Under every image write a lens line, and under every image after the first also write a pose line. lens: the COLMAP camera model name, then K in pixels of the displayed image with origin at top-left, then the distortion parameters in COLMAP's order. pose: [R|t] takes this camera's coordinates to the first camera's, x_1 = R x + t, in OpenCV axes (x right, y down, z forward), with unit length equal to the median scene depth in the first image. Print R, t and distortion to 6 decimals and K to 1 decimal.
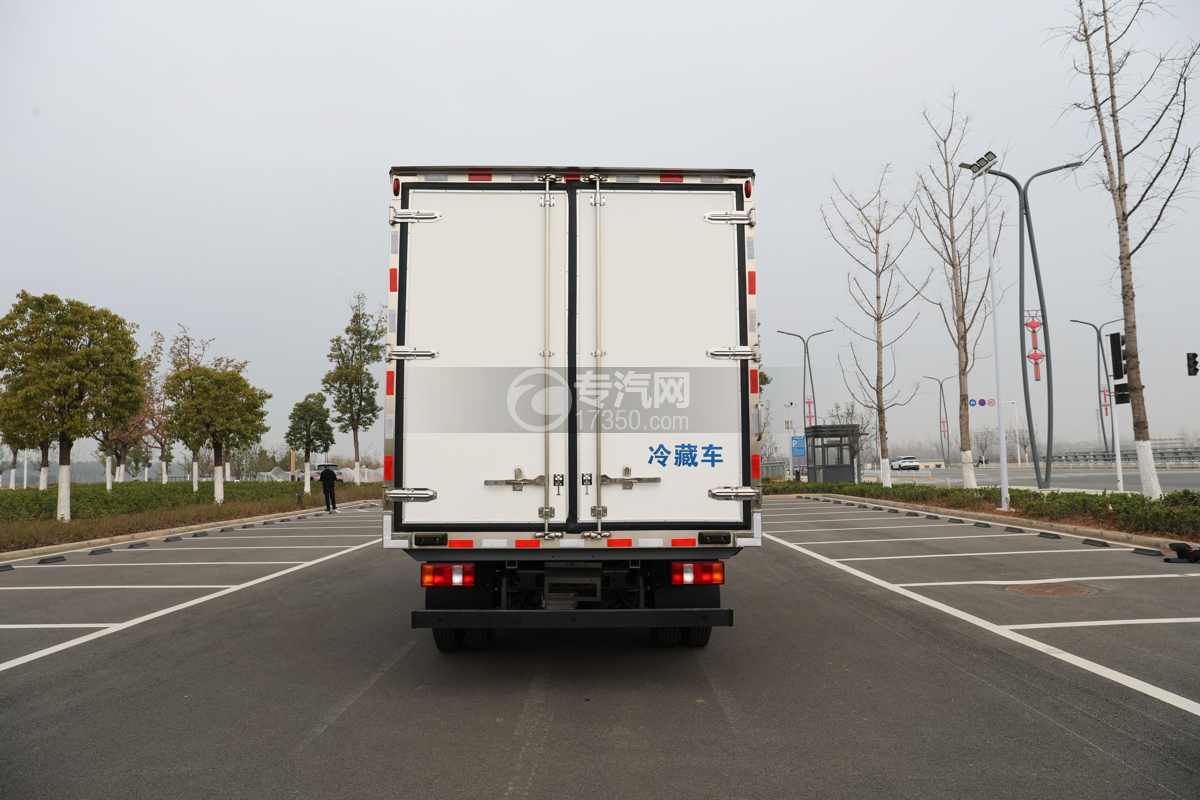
lens RADIAL K [[818.0, 0, 589.1], [0, 818.0, 388.3], [0, 0, 1]] dist [-0.112322, 0.100936]
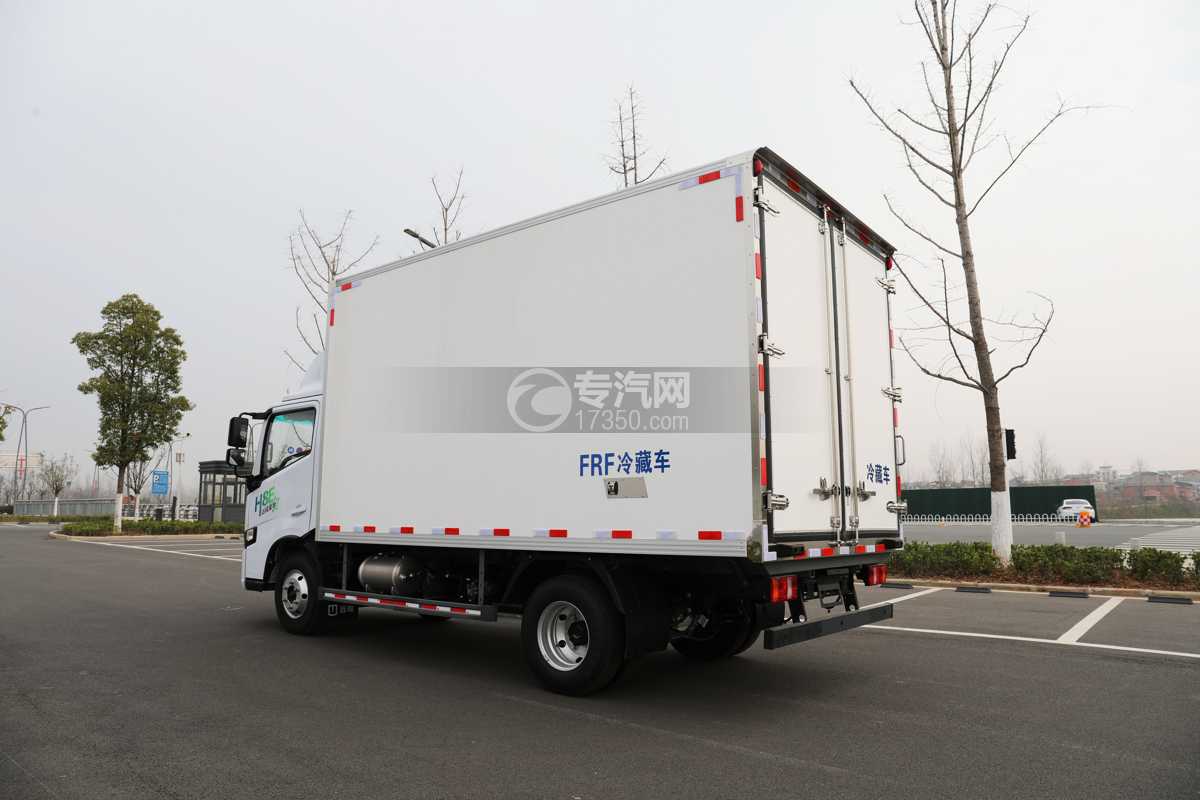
lens RADIAL K [[818.0, 0, 589.1], [0, 818.0, 388.3], [0, 0, 1]] dist [-0.112322, 0.100936]
pose [[0.652523, 0.132406, 0.746112, -1.043297], [-0.090063, 0.991188, -0.097132, 0.110438], [-0.752398, -0.003816, 0.658698, 0.547843]]
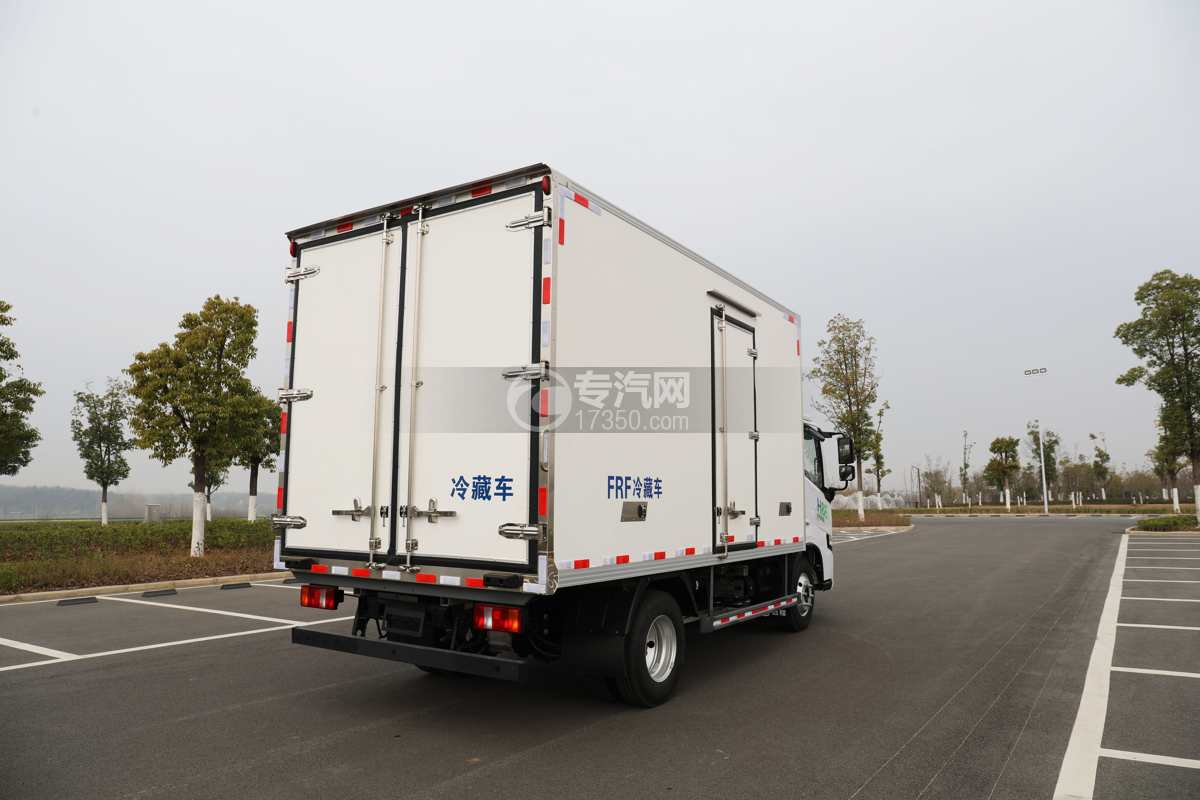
lens RADIAL K [[818.0, 0, 589.1], [0, 818.0, 388.3], [0, 0, 1]] dist [-0.112322, 0.100936]
pose [[0.825720, -0.066484, -0.560148, 0.742062], [0.048742, 0.997725, -0.046570, 0.018827], [0.561970, 0.011151, 0.827083, 0.306927]]
